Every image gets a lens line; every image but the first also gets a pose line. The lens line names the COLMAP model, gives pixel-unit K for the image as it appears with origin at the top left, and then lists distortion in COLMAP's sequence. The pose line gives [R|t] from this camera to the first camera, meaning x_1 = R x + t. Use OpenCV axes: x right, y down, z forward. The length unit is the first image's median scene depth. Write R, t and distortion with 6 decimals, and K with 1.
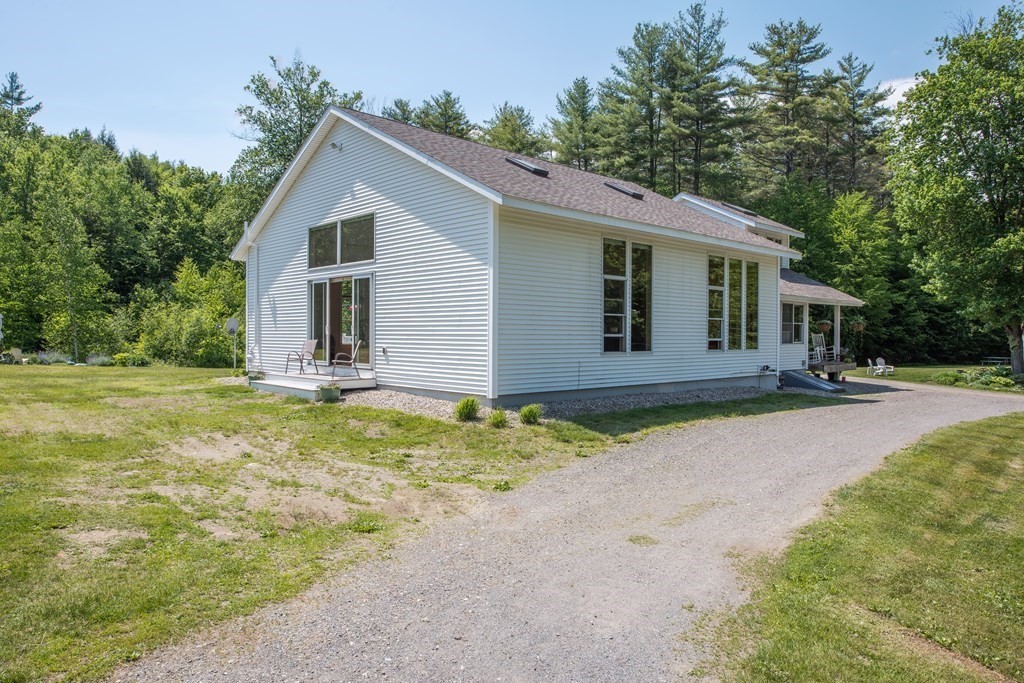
lens RADIAL K [[675.1, 0, 512.0], [0, 675.1, 341.5], [0, 0, 1]] dist [0.003363, 0.001965]
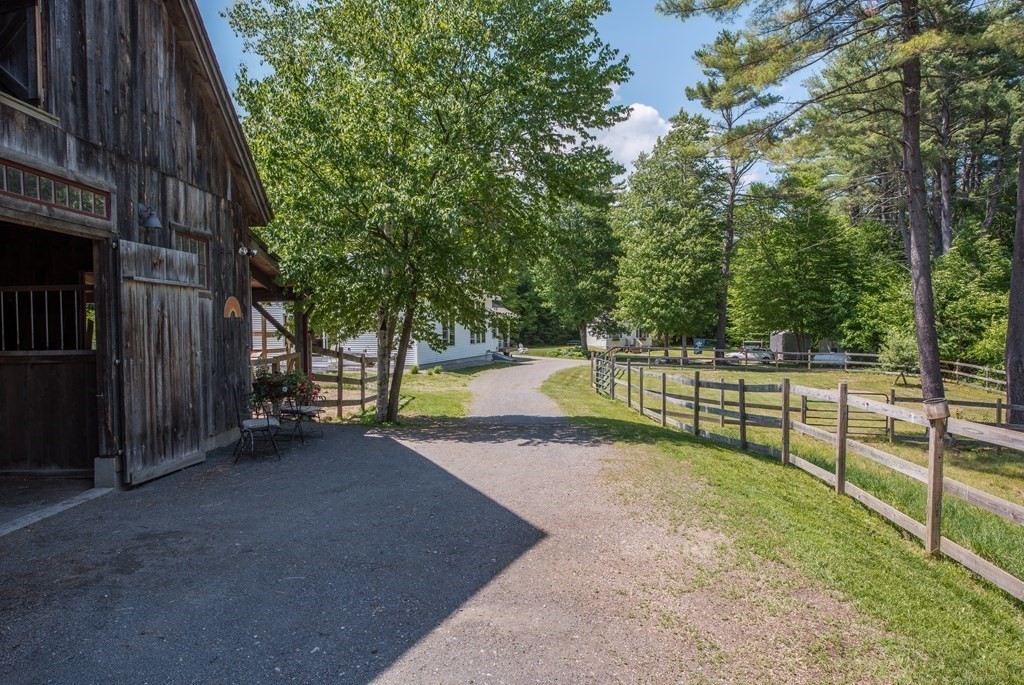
lens RADIAL K [[675.1, 0, 512.0], [0, 675.1, 342.5], [0, 0, 1]] dist [0.003363, 0.001965]
pose [[0.863396, -0.028671, 0.503711, -0.703361], [0.019267, 0.999529, 0.023868, -0.041193], [-0.504158, -0.010903, 0.863542, -0.979167]]
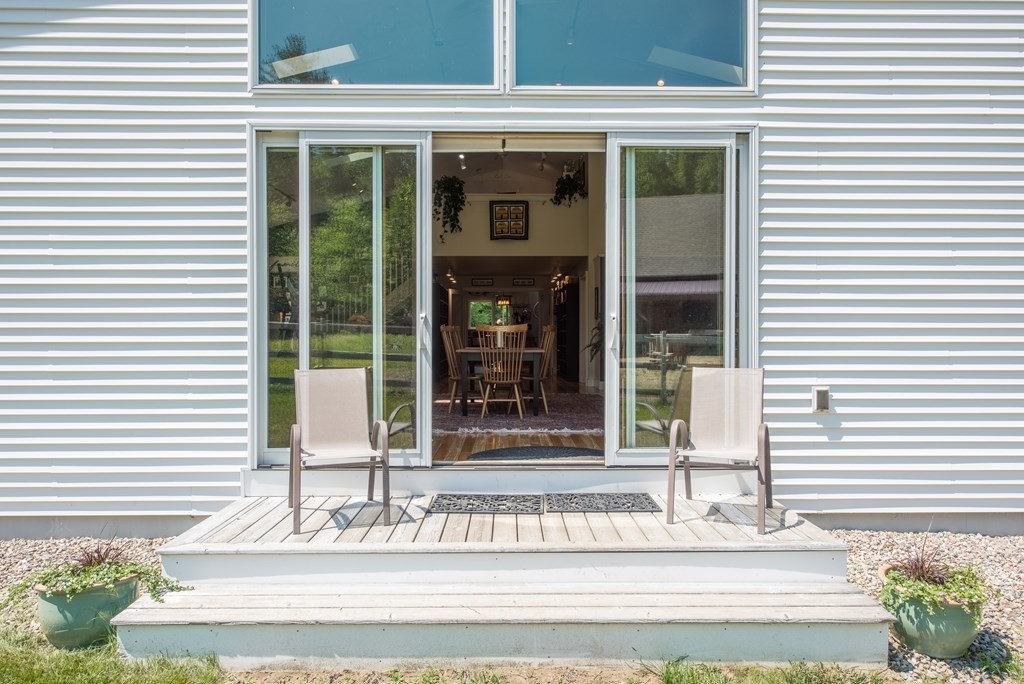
lens RADIAL K [[675.1, 0, 512.0], [0, 675.1, 342.0], [0, 0, 1]] dist [0.003363, 0.001965]
pose [[0.671236, -0.011354, 0.741157, -0.426357], [0.008431, 0.999935, 0.007683, -0.013026], [-0.741196, 0.001092, 0.671288, 0.766596]]
